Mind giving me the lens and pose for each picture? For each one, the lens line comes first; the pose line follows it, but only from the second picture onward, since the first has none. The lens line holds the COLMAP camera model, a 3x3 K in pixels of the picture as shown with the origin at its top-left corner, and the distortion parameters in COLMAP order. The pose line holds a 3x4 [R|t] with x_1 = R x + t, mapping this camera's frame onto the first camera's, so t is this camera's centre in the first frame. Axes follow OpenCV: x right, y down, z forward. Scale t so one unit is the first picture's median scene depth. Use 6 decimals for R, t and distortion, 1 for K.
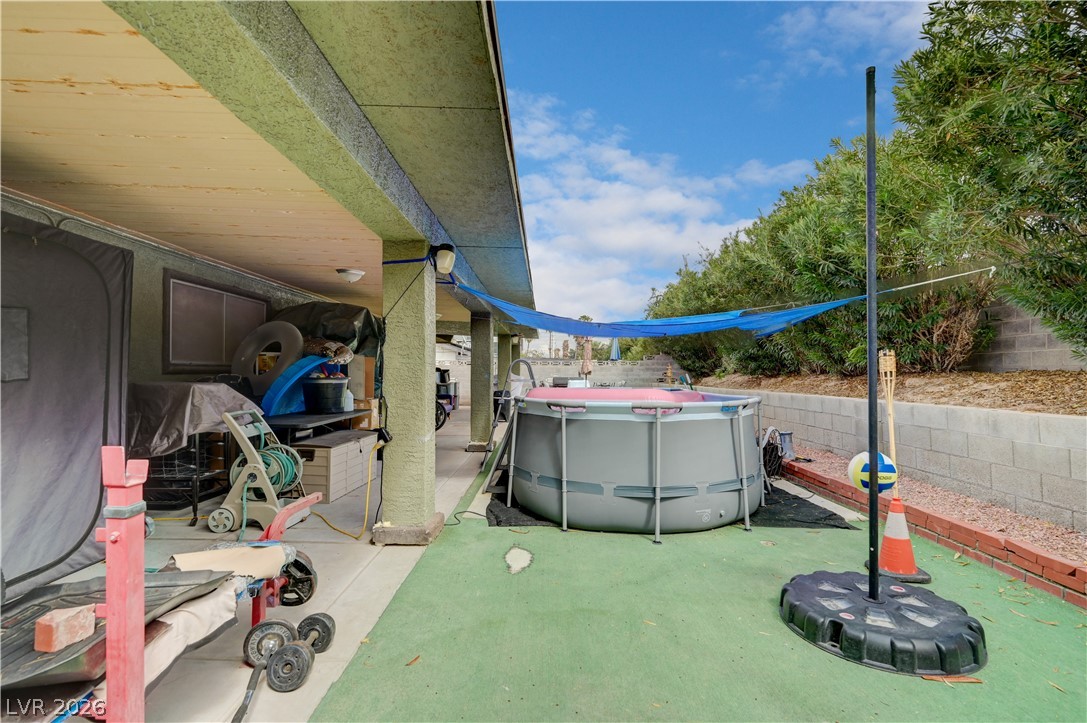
lens RADIAL K [[494.7, 0, 545.0], [0, 494.7, 368.0], [0, 0, 1]] dist [0.001063, -0.000828]
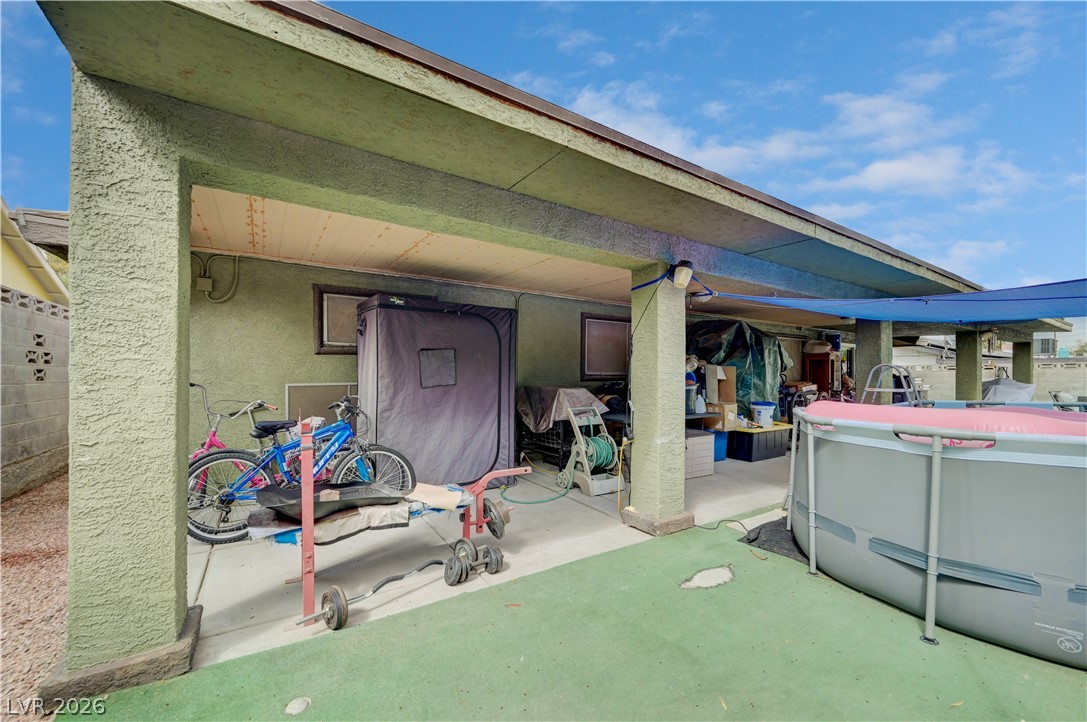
lens RADIAL K [[427.9, 0, 563.2], [0, 427.9, 373.7], [0, 0, 1]] dist [-0.000742, 0.000426]
pose [[0.565109, -0.011950, -0.824929, 0.405155], [0.009815, 0.999922, -0.007761, -0.002162], [0.824958, -0.003711, 0.565182, 0.262760]]
